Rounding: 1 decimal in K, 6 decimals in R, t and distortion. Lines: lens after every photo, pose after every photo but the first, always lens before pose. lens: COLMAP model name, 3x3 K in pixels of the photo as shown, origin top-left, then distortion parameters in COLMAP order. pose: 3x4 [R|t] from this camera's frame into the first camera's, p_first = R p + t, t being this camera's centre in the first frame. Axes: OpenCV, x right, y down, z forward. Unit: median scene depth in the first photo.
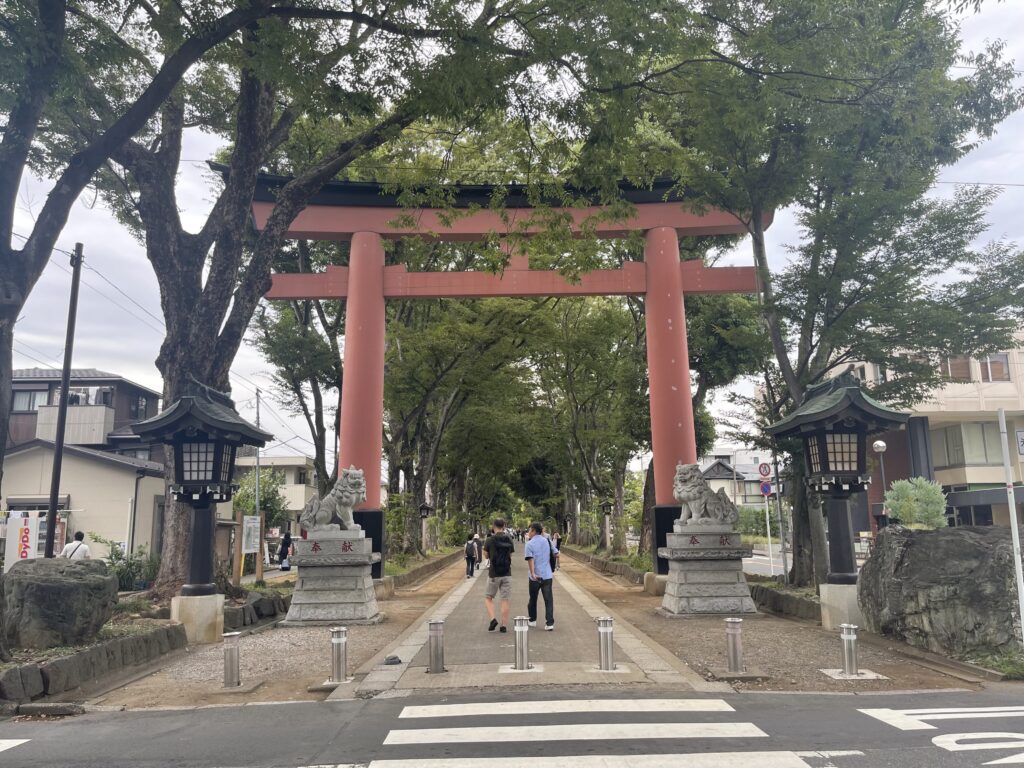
lens RADIAL K [[769.2, 0, 516.4], [0, 769.2, 404.6], [0, 0, 1]] dist [0.006138, -0.002783]
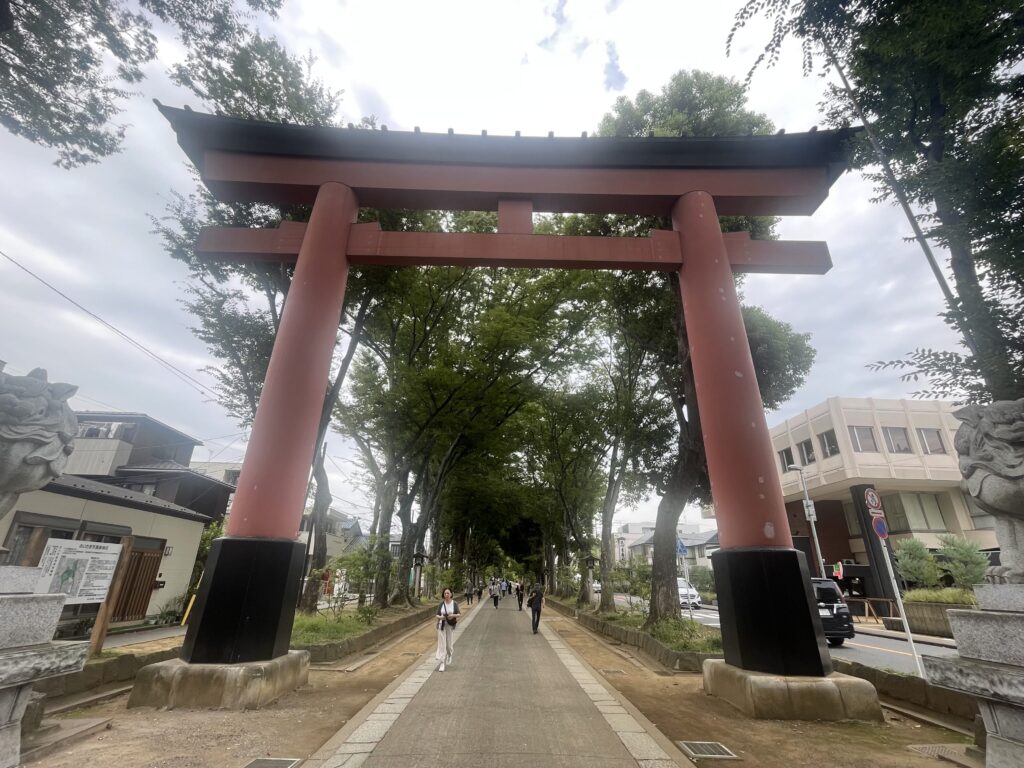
lens RADIAL K [[469.3, 0, 512.0], [0, 469.3, 384.0], [0, 0, 1]] dist [-0.015338, 0.000689]
pose [[0.999324, 0.036776, 0.000256, -0.000102], [-0.035699, 0.971694, -0.233532, 0.076516], [-0.008837, 0.233365, 0.972349, 0.478670]]
